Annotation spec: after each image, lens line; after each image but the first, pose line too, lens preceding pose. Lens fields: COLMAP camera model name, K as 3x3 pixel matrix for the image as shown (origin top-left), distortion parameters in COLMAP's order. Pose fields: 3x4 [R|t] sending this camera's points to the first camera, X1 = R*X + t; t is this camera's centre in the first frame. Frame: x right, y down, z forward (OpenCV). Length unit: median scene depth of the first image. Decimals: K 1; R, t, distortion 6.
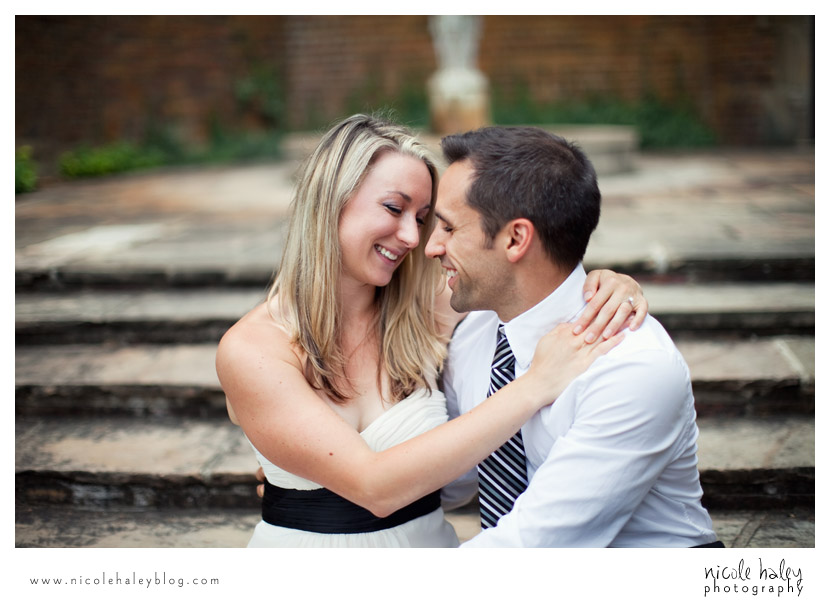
lens RADIAL K [[1159.2, 0, 413.8], [0, 1159.2, 279.1], [0, 0, 1]] dist [-0.156778, 0.337885]
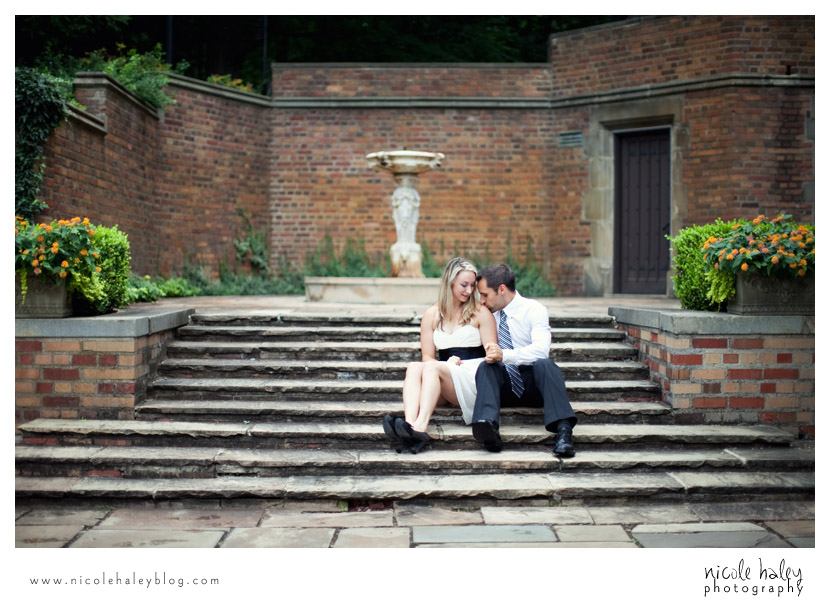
lens RADIAL K [[1159.2, 0, 413.8], [0, 1159.2, 279.1], [0, 0, 1]] dist [-0.156778, 0.337885]
pose [[0.990885, 0.038947, 0.128959, -0.729681], [-0.020000, 0.989218, -0.145078, 0.546681], [-0.133218, 0.141176, 0.980980, -3.010912]]
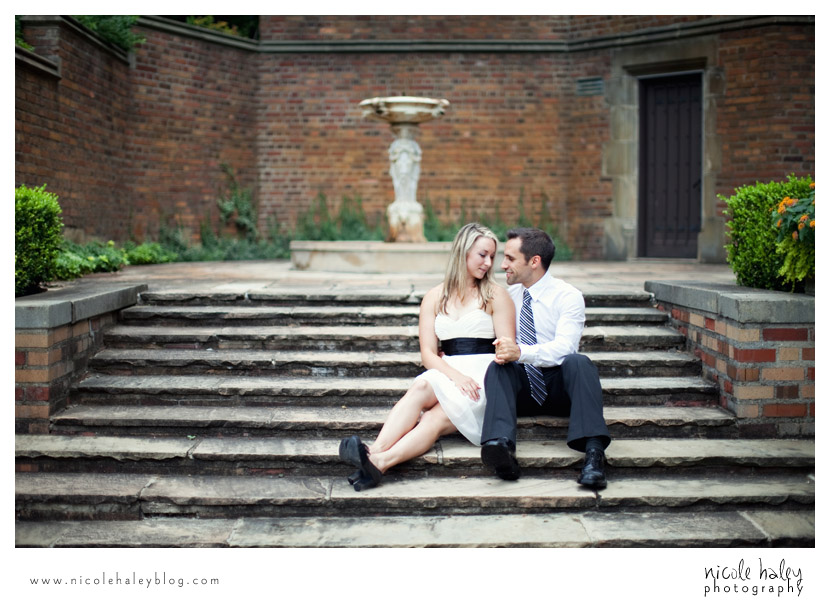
lens RADIAL K [[1159.2, 0, 413.8], [0, 1159.2, 279.1], [0, 0, 1]] dist [-0.156778, 0.337885]
pose [[0.991962, 0.031623, 0.122522, -0.567207], [-0.018432, 0.994052, -0.107337, 0.366935], [-0.125188, 0.104216, 0.986644, -2.135078]]
